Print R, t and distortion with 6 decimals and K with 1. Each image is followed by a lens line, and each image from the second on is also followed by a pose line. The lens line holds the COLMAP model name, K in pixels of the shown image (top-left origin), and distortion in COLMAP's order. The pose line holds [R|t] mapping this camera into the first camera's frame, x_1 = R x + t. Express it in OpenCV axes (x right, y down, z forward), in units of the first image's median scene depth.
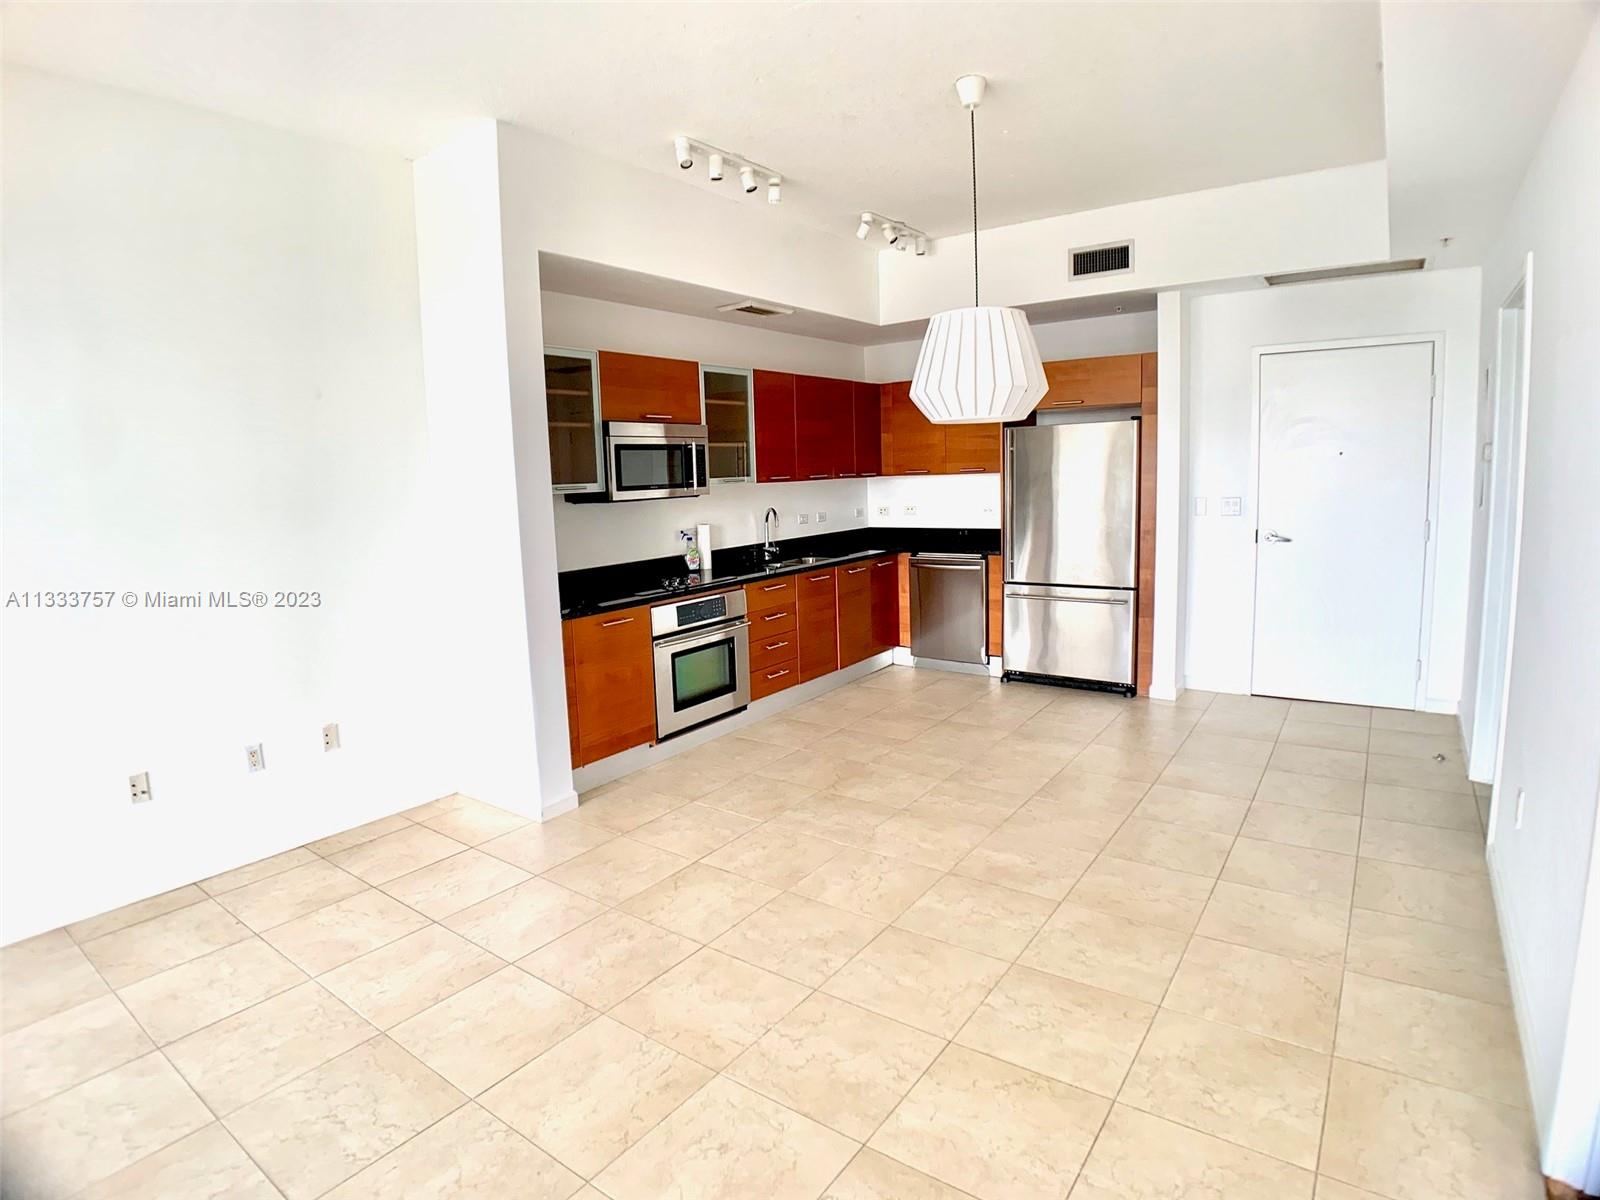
lens RADIAL K [[858.4, 0, 786.5], [0, 858.4, 580.1], [0, 0, 1]] dist [-0.087843, 0.006893]
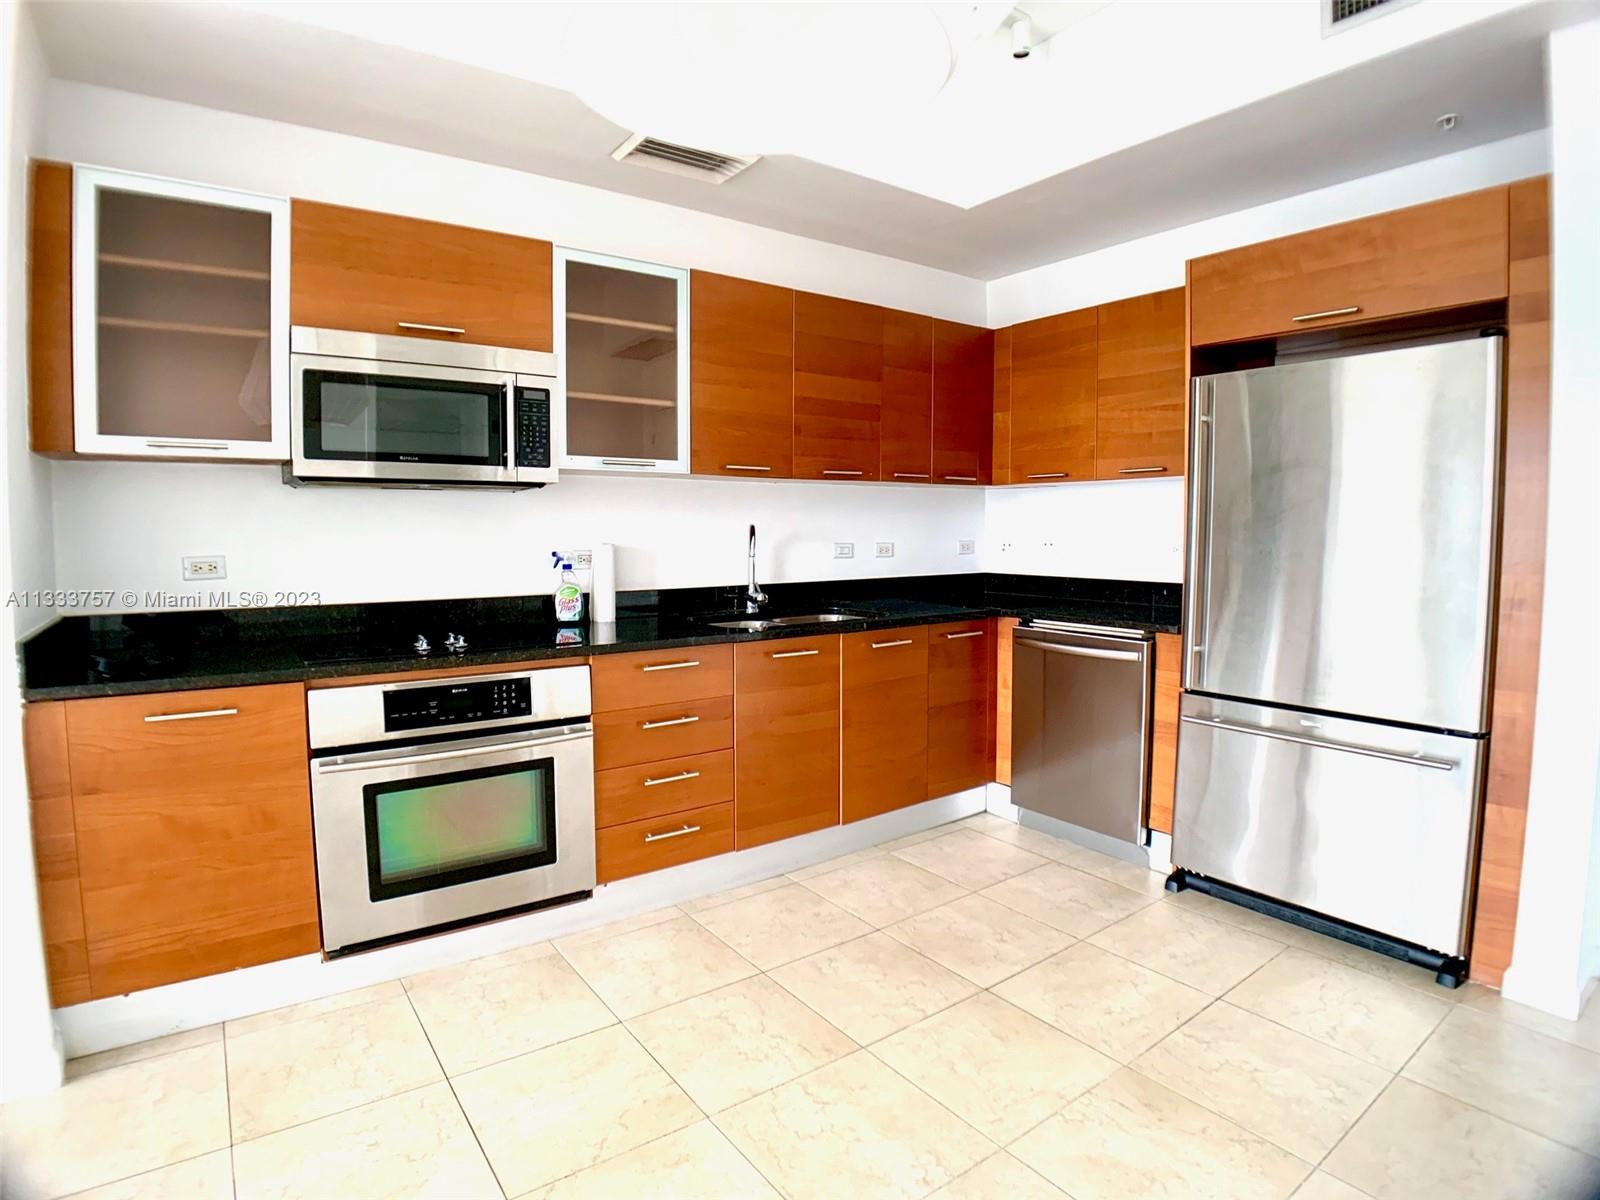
lens RADIAL K [[858.4, 0, 786.5], [0, 858.4, 580.1], [0, 0, 1]] dist [-0.087843, 0.006893]
pose [[0.949889, 0.053159, -0.308035, 0.208584], [-0.071394, 0.996282, -0.048226, -0.023530], [0.304326, 0.067801, 0.950152, 0.526318]]
